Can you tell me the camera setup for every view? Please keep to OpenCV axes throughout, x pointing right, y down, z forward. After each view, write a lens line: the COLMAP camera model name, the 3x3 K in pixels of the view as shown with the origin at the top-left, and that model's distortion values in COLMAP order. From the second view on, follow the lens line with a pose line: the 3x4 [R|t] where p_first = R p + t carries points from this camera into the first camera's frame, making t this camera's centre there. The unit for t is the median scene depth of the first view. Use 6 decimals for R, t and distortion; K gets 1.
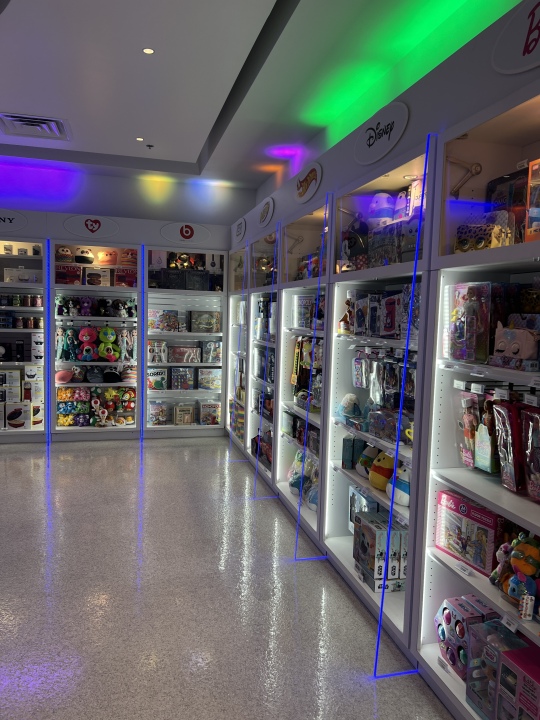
lens RADIAL K [[535.2, 0, 266.1], [0, 535.2, 364.4], [0, 0, 1]] dist [0.091141, -0.153273]
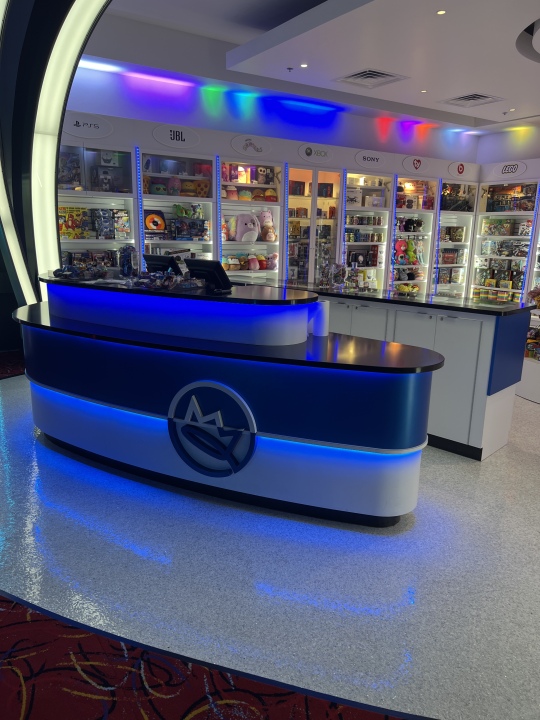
lens RADIAL K [[535.2, 0, 266.1], [0, 535.2, 364.4], [0, 0, 1]] dist [0.091141, -0.153273]
pose [[0.952285, -0.076621, 0.295437, -1.108553], [0.021844, 0.982603, 0.184429, -0.018498], [-0.304429, -0.169175, 0.937392, -0.251601]]
